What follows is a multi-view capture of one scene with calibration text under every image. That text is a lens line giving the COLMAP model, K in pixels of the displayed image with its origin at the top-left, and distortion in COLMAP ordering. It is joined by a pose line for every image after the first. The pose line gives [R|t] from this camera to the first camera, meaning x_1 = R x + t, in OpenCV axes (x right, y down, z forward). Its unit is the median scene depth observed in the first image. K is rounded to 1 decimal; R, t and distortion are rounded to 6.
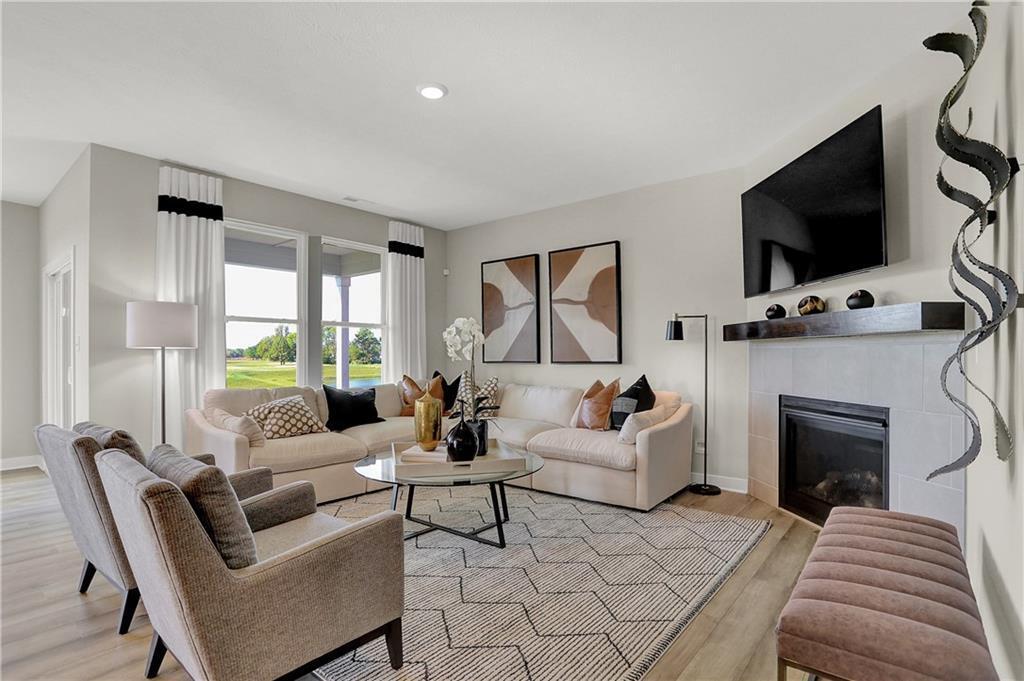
lens RADIAL K [[509.5, 0, 510.6], [0, 509.5, 354.3], [0, 0, 1]] dist [-0.071310, 0.000027]
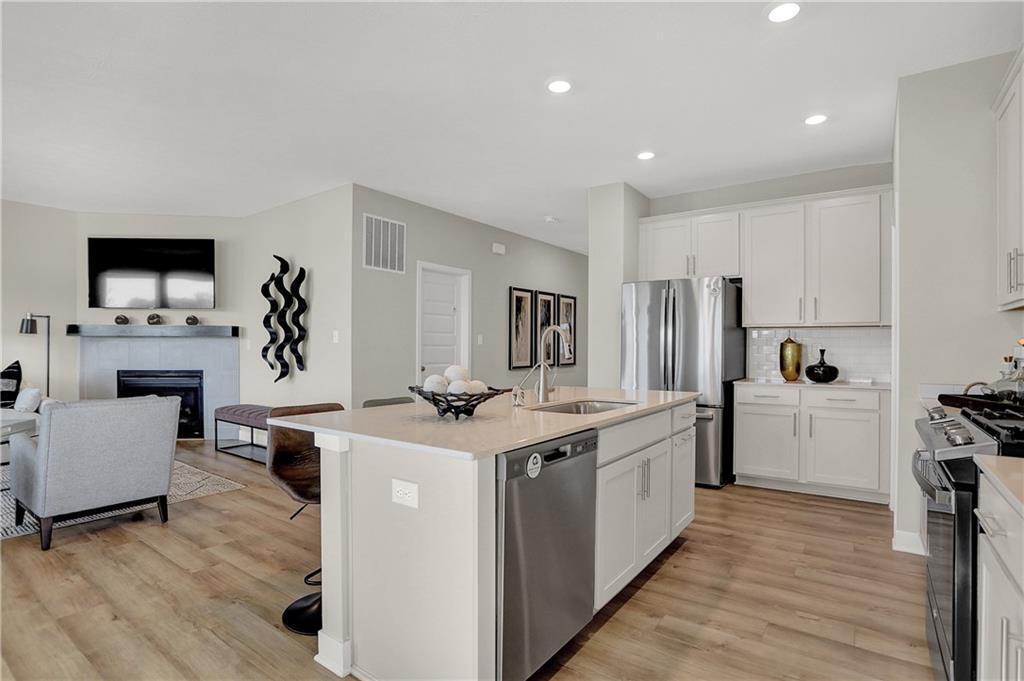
lens RADIAL K [[504.2, 0, 522.3], [0, 504.2, 343.5], [0, 0, 1]] dist [-0.038302, 0.000884]
pose [[-0.071839, 0.007096, 0.997391, -0.876412], [-0.008125, 0.999937, -0.007699, -0.003237], [-0.997383, -0.008657, -0.071776, -0.155226]]
